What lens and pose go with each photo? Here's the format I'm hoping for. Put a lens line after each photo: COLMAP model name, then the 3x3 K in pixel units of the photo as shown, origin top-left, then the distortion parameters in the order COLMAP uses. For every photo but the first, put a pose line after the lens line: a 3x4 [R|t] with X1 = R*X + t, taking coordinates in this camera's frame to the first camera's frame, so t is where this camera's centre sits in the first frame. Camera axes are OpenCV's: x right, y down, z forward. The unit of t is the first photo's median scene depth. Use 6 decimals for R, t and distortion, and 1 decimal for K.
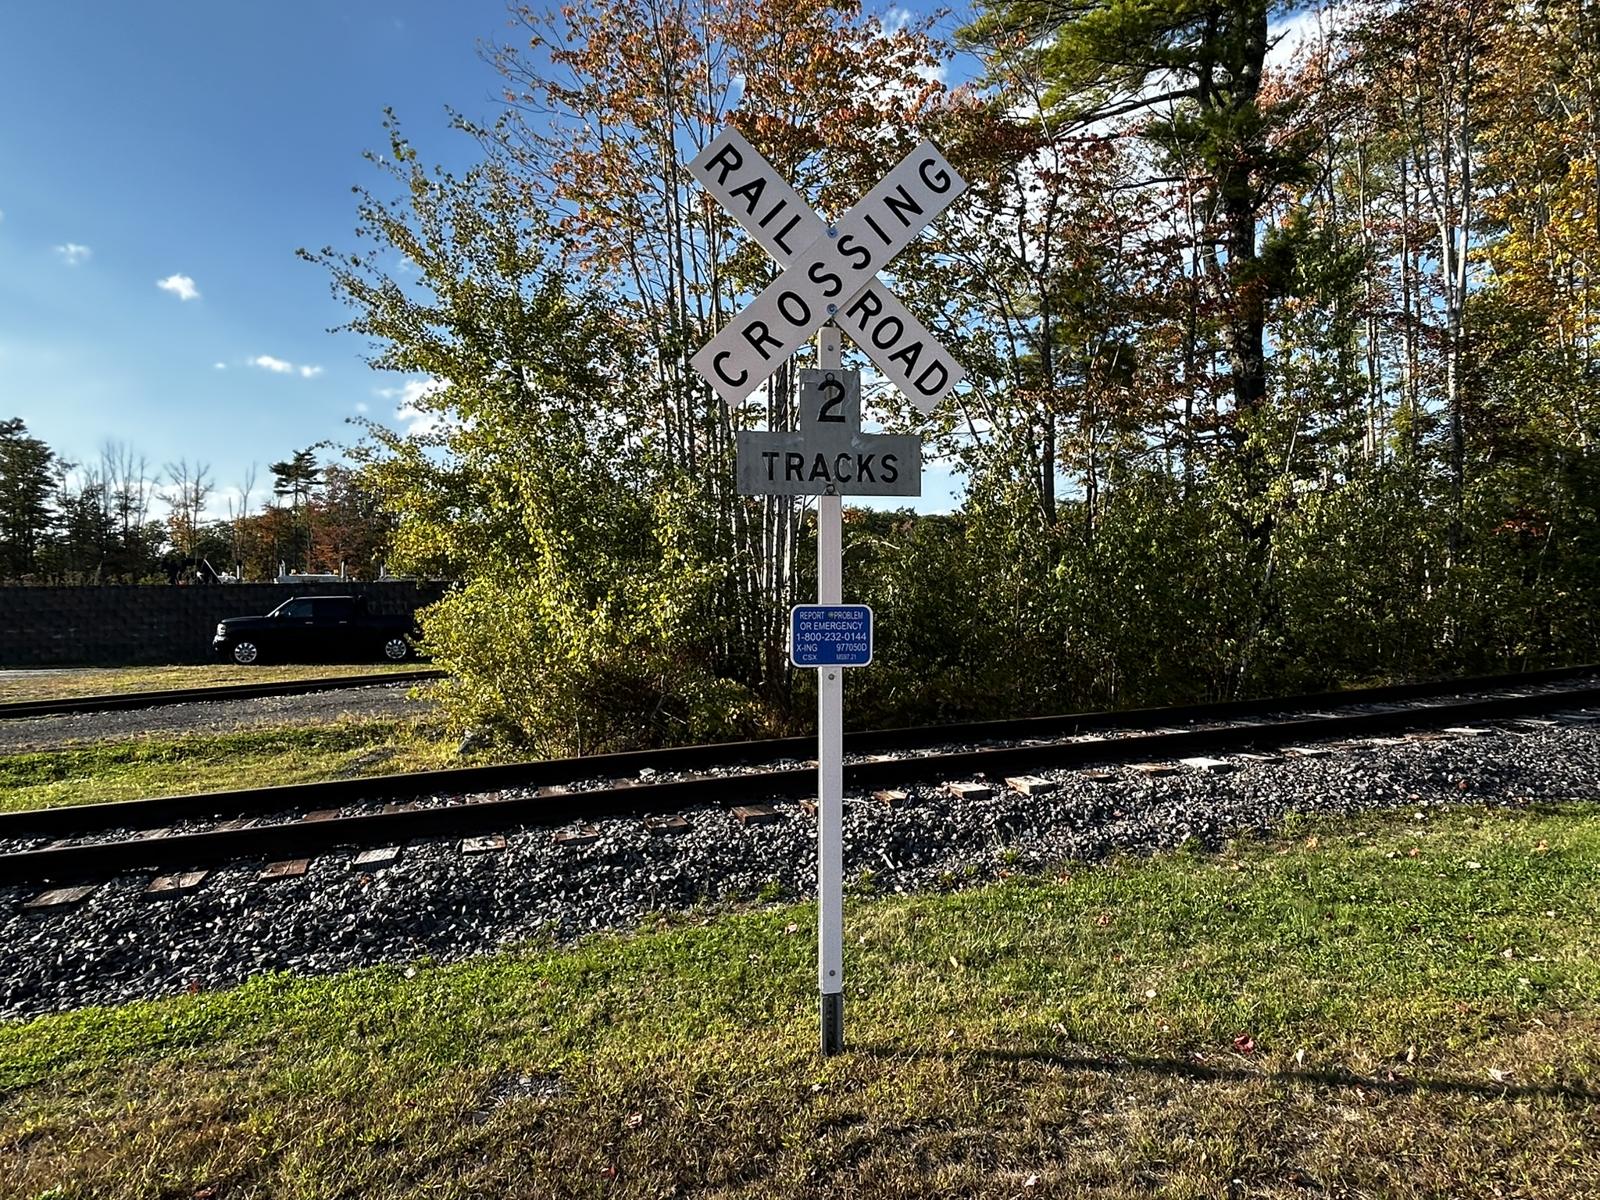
lens RADIAL K [[978.1, 0, 800.0], [0, 978.1, 600.0], [0, 0, 1]] dist [-0.000691, 0.000916]
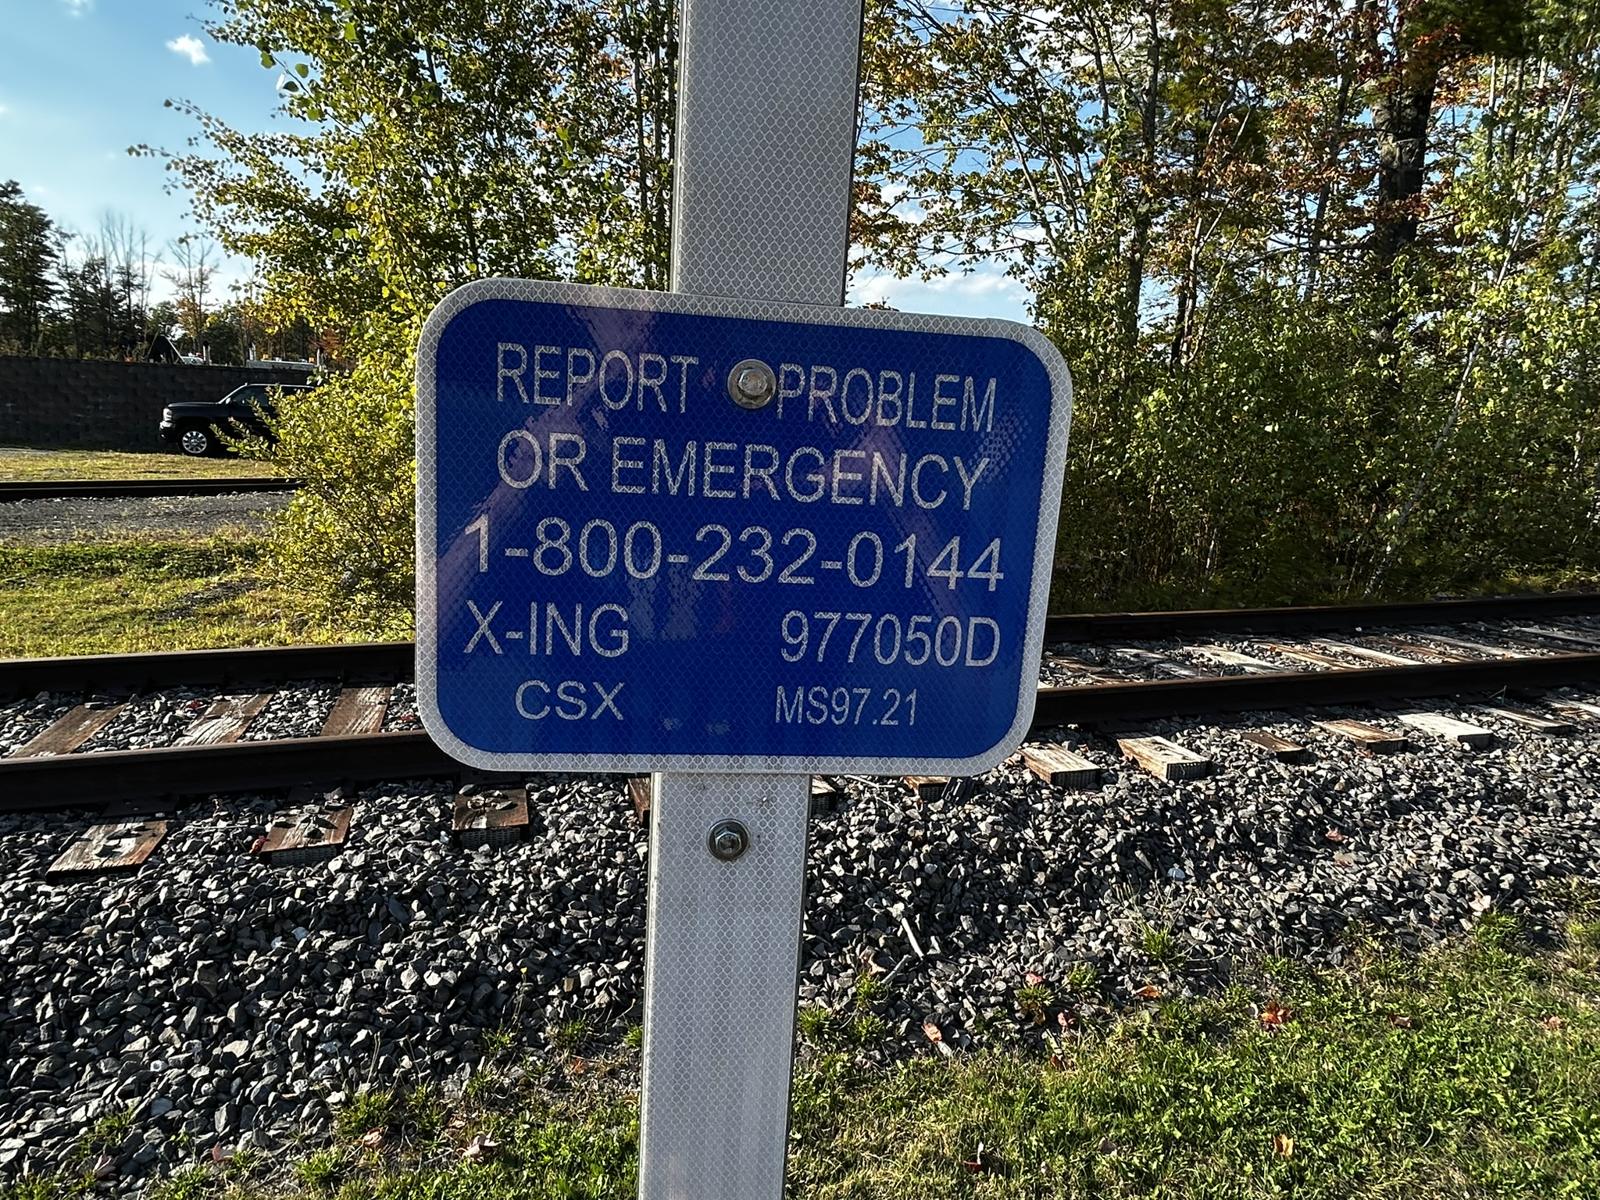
lens RADIAL K [[986.2, 0, 775.7], [0, 986.2, 588.6], [0, 0, 1]] dist [-0.001896, 0.002521]
pose [[0.997178, 0.068629, -0.030445, 0.020968], [-0.062684, 0.984214, 0.165507, 0.011058], [0.041323, -0.163132, 0.985739, 0.464169]]
